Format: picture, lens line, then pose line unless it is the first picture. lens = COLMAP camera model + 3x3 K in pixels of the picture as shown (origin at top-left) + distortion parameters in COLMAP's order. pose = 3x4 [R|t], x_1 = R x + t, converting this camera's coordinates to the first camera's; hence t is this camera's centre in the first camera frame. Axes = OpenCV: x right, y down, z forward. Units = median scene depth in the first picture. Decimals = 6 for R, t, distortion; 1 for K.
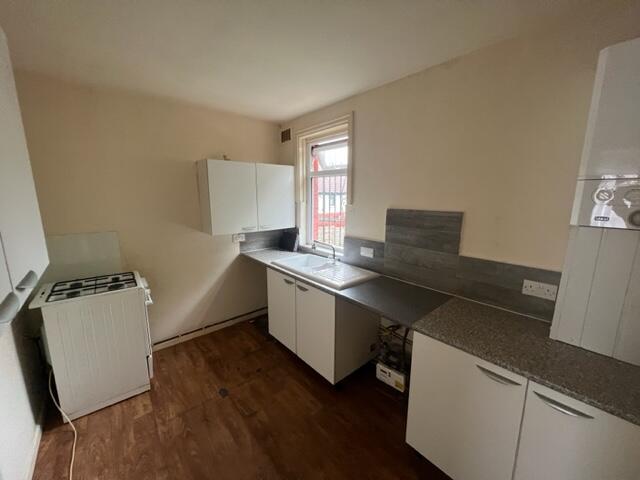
lens RADIAL K [[254.0, 0, 319.0], [0, 254.0, 240.1], [0, 0, 1]] dist [-0.000030, -0.000198]
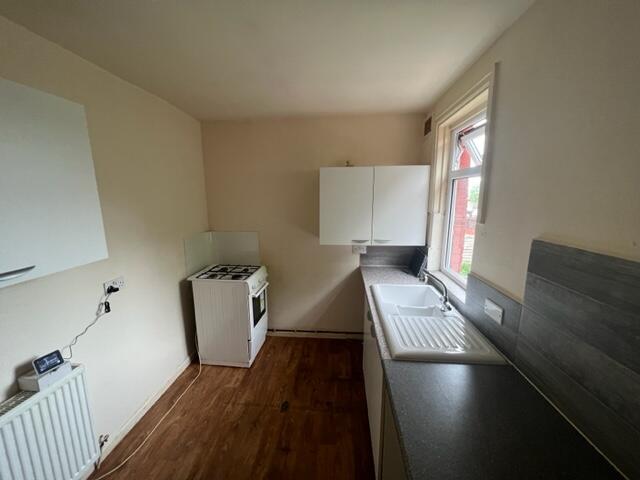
lens RADIAL K [[254.0, 0, 315.1], [0, 254.0, 239.3], [0, 0, 1]] dist [-0.000030, -0.000198]
pose [[0.692800, 0.112650, -0.712277, 0.311093], [-0.119527, 0.991999, 0.040632, -0.088034], [0.711155, 0.056987, 0.700721, 0.337494]]
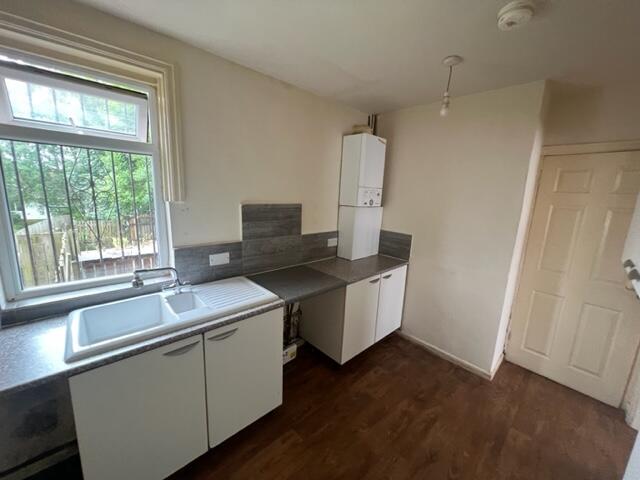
lens RADIAL K [[254.0, 0, 309.6], [0, 254.0, 243.3], [0, 0, 1]] dist [-0.000030, -0.000198]
pose [[-0.017349, -0.202496, 0.979129, -0.636201], [0.141752, 0.968887, 0.202889, -0.132741], [-0.989750, 0.142314, 0.011895, 0.729863]]
